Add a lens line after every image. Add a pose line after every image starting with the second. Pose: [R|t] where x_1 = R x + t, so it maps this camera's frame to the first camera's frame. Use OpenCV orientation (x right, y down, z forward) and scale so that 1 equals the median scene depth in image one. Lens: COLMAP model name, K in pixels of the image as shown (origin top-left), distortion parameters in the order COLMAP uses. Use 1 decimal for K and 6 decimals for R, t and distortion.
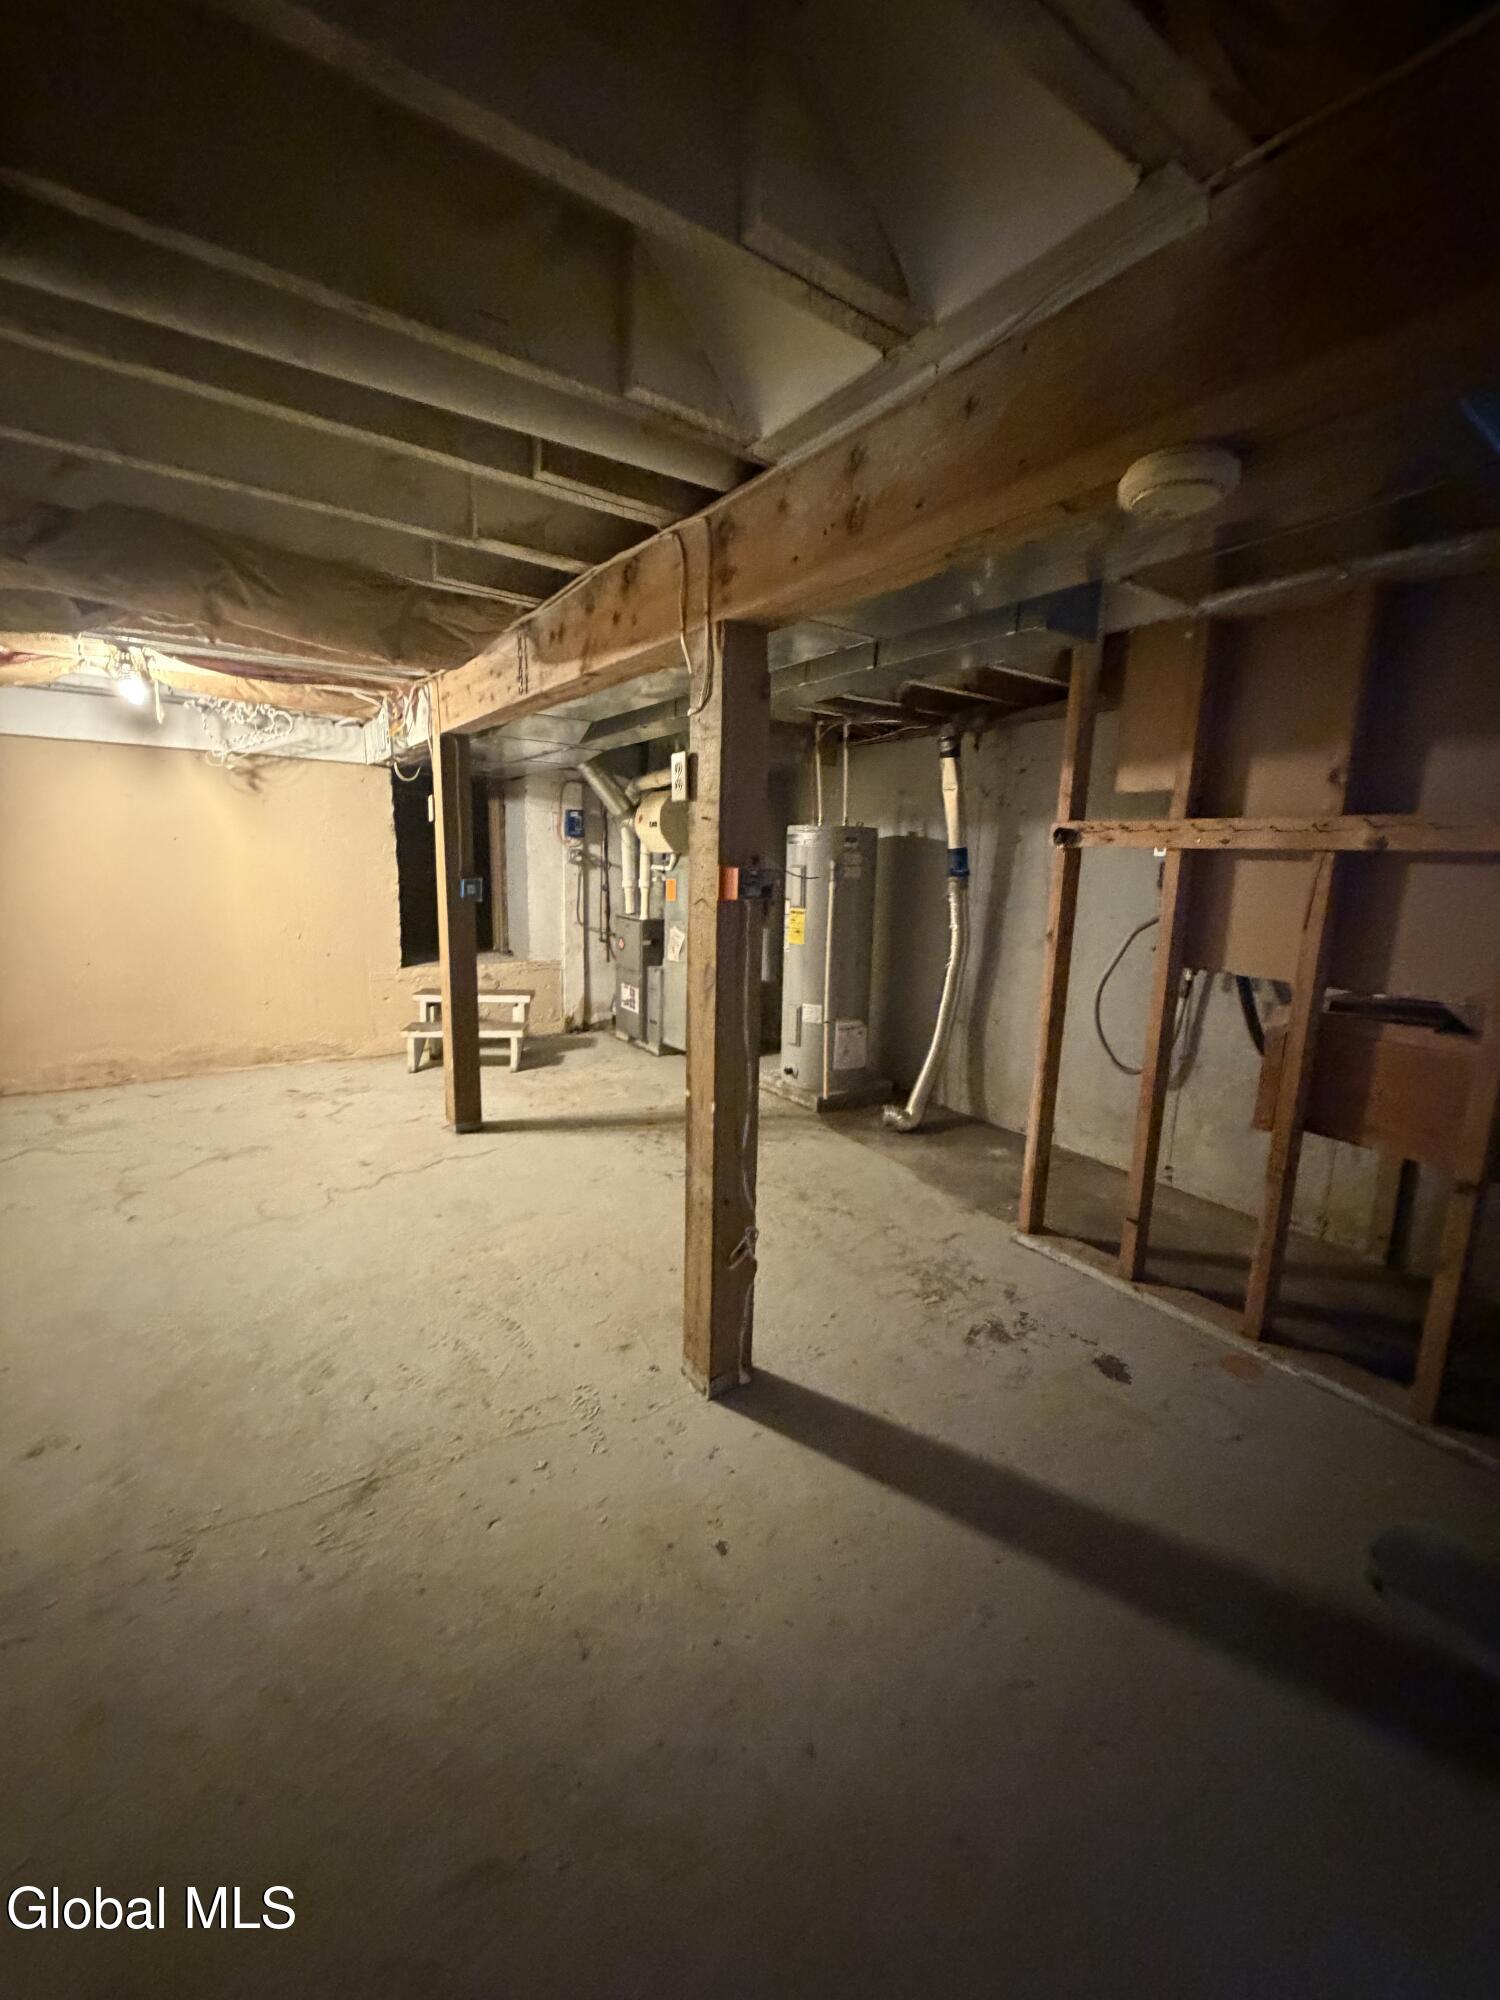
lens RADIAL K [[796.3, 0, 749.8], [0, 796.3, 1000.1], [0, 0, 1]] dist [-0.000934, -0.000235]
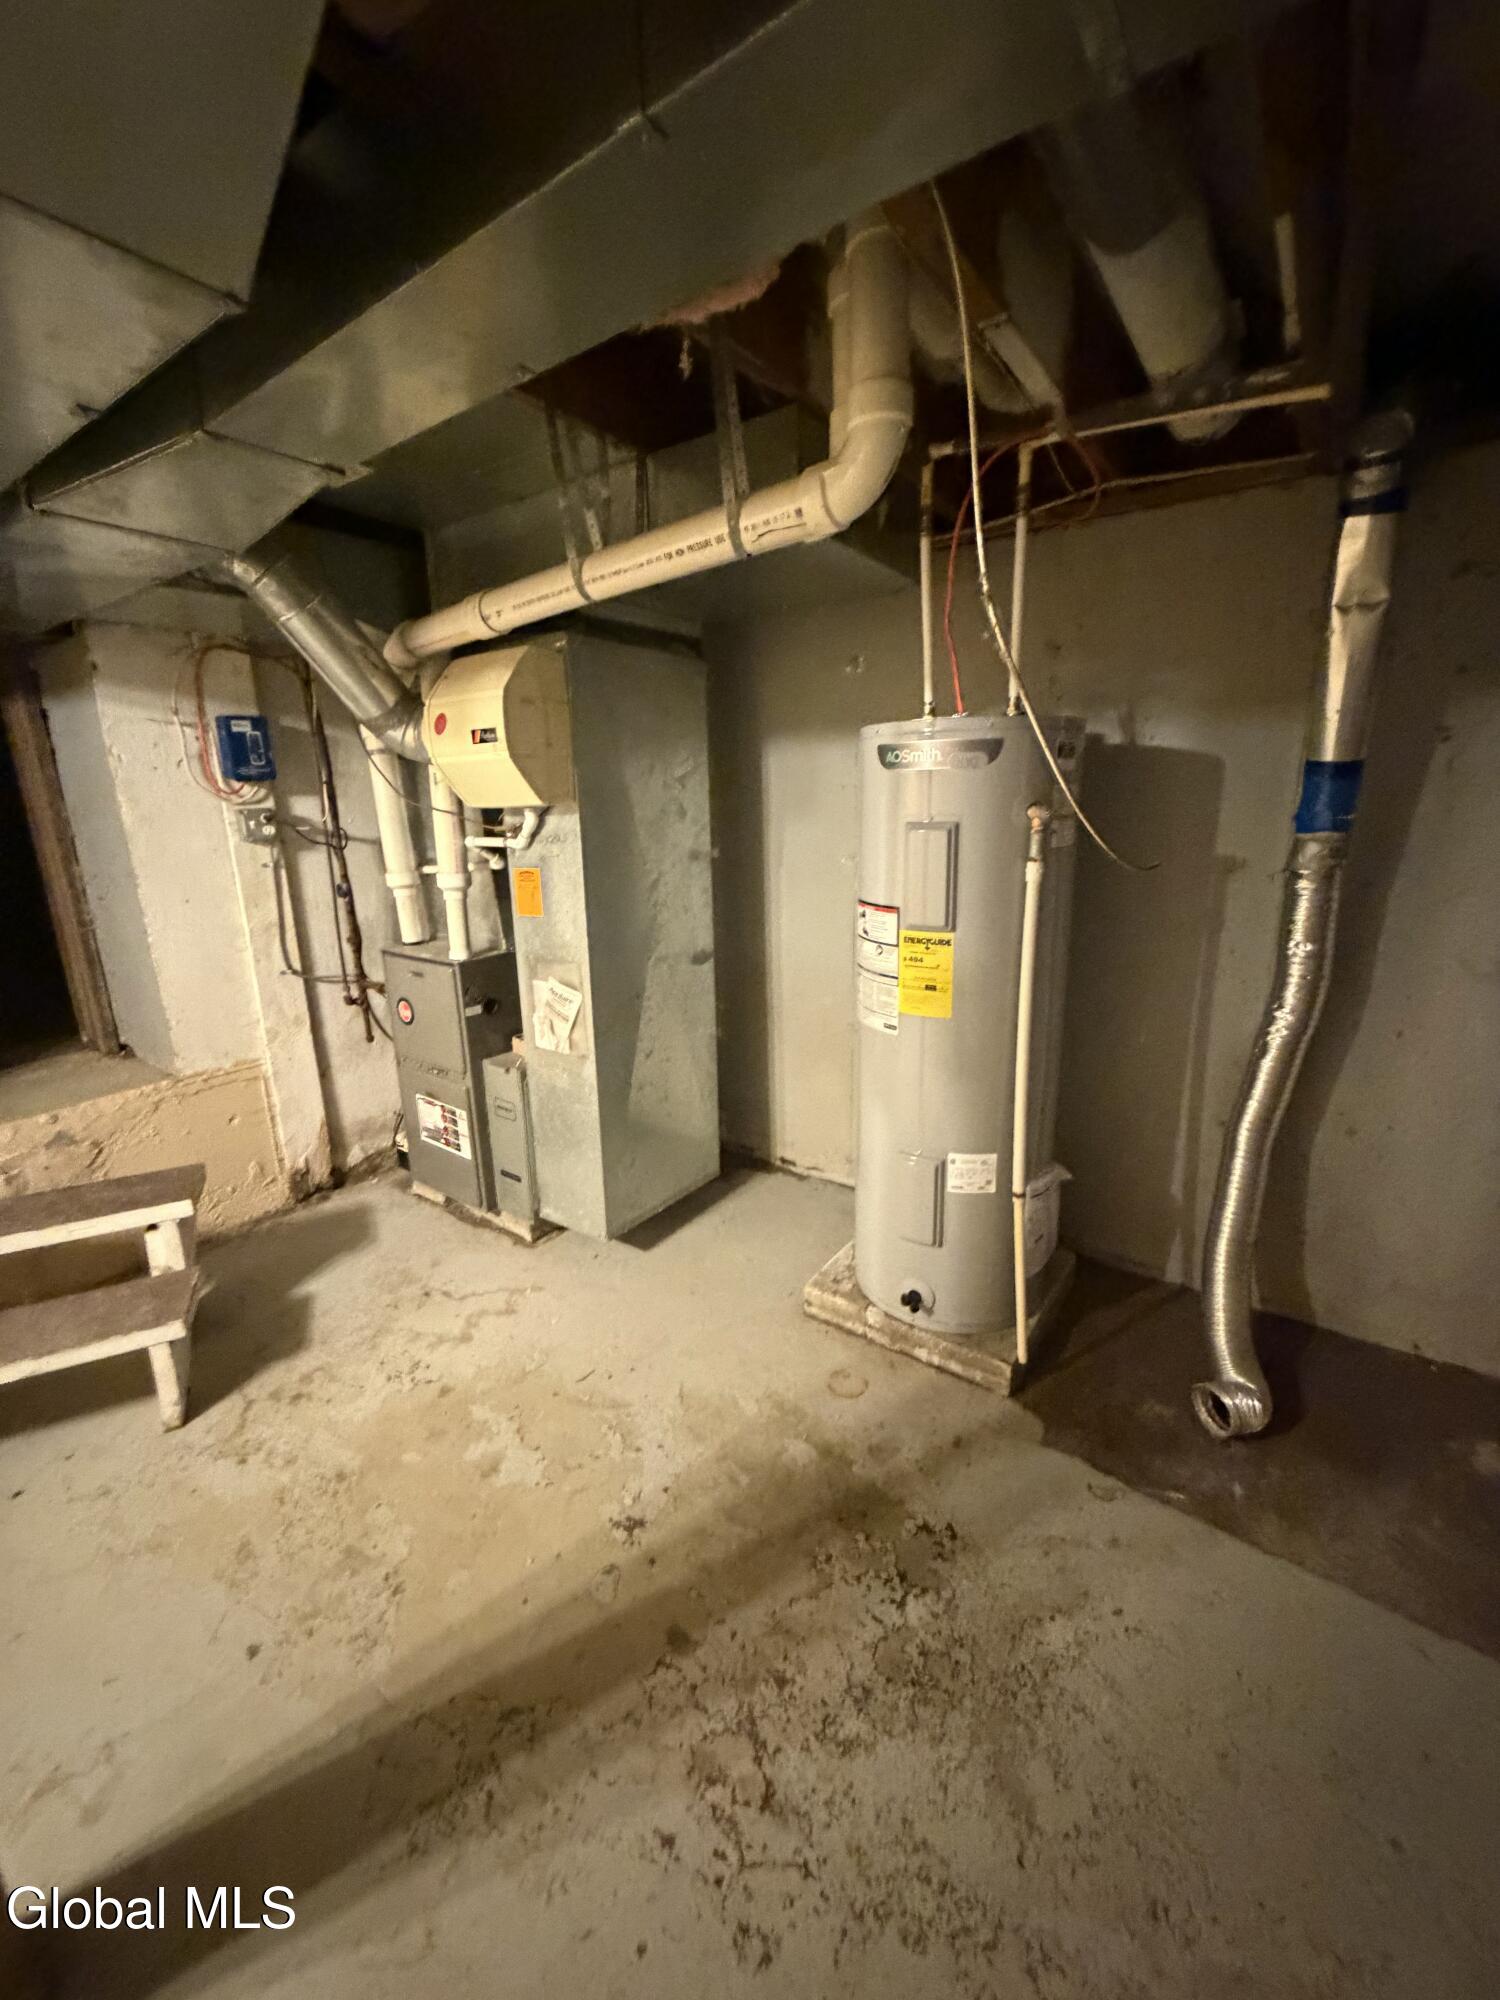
lens RADIAL K [[796.3, 0, 753.1], [0, 796.3, 998.0], [0, 0, 1]] dist [-0.000934, -0.000235]
pose [[0.936314, -0.130940, 0.325838, -0.124774], [0.107469, 0.990208, 0.089104, -0.100076], [-0.334314, -0.048412, 0.941217, 0.512439]]
